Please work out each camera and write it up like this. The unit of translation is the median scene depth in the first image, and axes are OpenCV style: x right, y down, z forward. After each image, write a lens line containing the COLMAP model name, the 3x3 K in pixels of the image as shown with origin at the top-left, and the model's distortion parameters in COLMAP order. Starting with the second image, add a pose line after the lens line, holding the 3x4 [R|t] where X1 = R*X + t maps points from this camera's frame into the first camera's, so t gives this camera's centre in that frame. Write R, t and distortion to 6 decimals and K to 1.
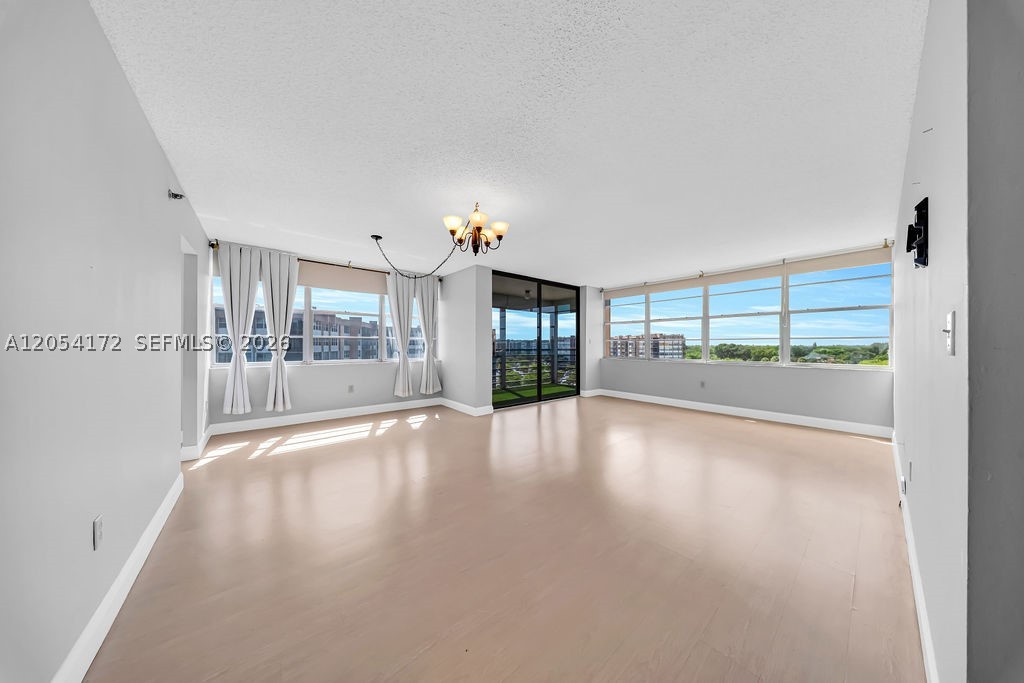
lens RADIAL K [[303.4, 0, 516.3], [0, 303.4, 343.0], [0, 0, 1]] dist [0.012160, -0.000042]
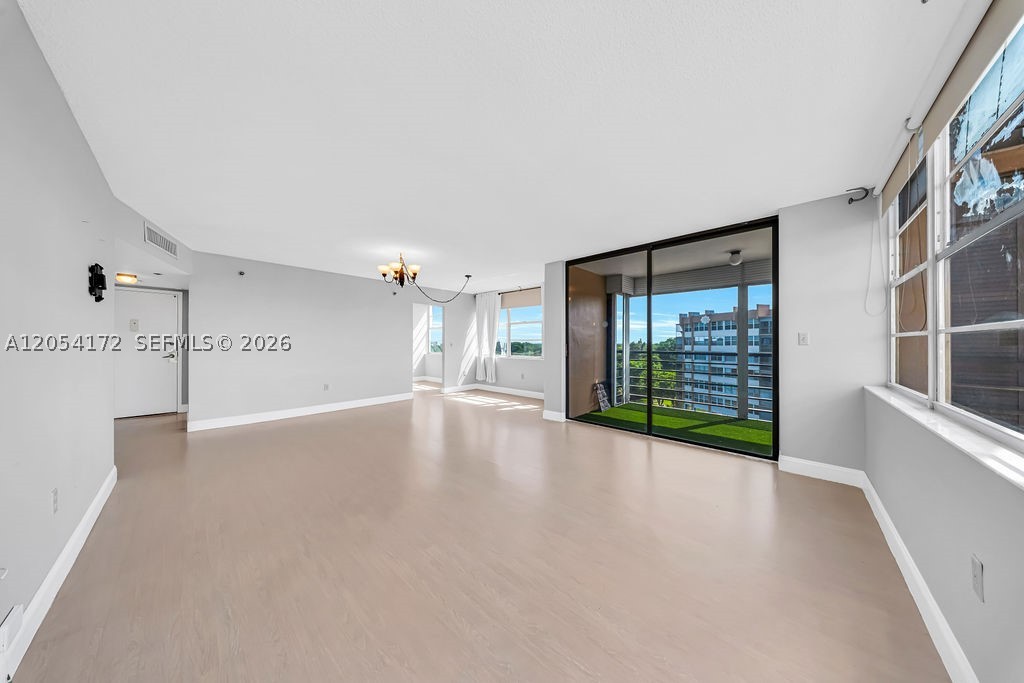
lens RADIAL K [[303.4, 0, 516.3], [0, 303.4, 343.0], [0, 0, 1]] dist [0.012160, -0.000042]
pose [[0.132378, -0.002653, -0.991196, 0.742334], [0.003907, 0.999990, -0.002154, -0.000732], [0.991192, -0.003587, 0.132387, 0.695270]]
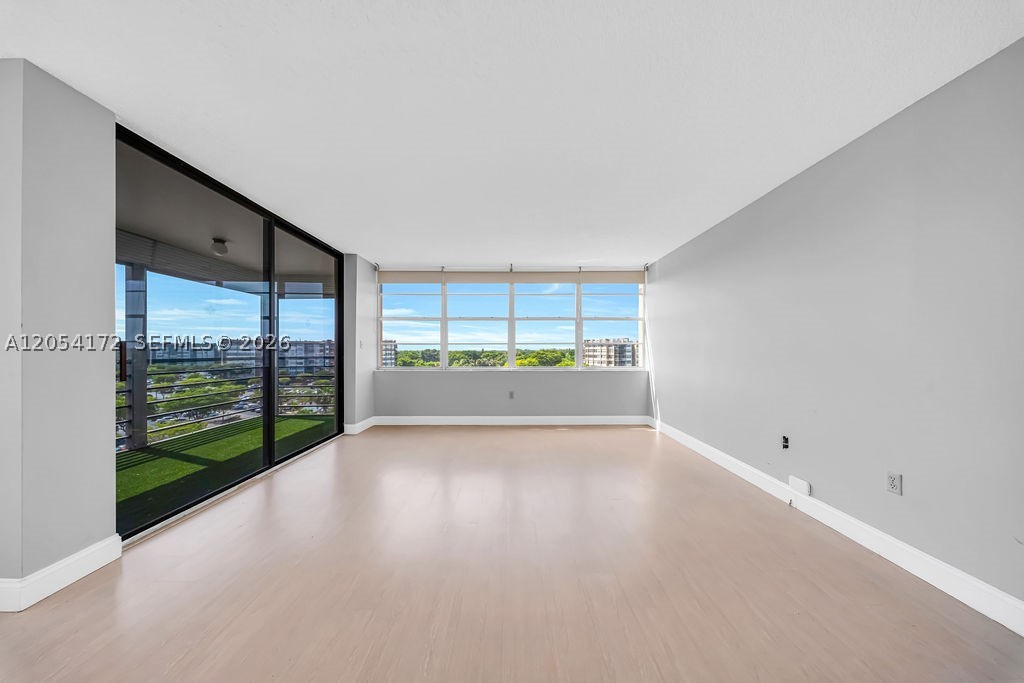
lens RADIAL K [[305.3, 0, 514.5], [0, 305.3, 352.1], [0, 0, 1]] dist [0.003875, -0.001493]
pose [[0.636964, -0.005594, 0.770873, -0.055123], [-0.003443, 0.999943, 0.010101, 0.003715], [-0.770886, -0.009088, 0.636909, 0.424704]]
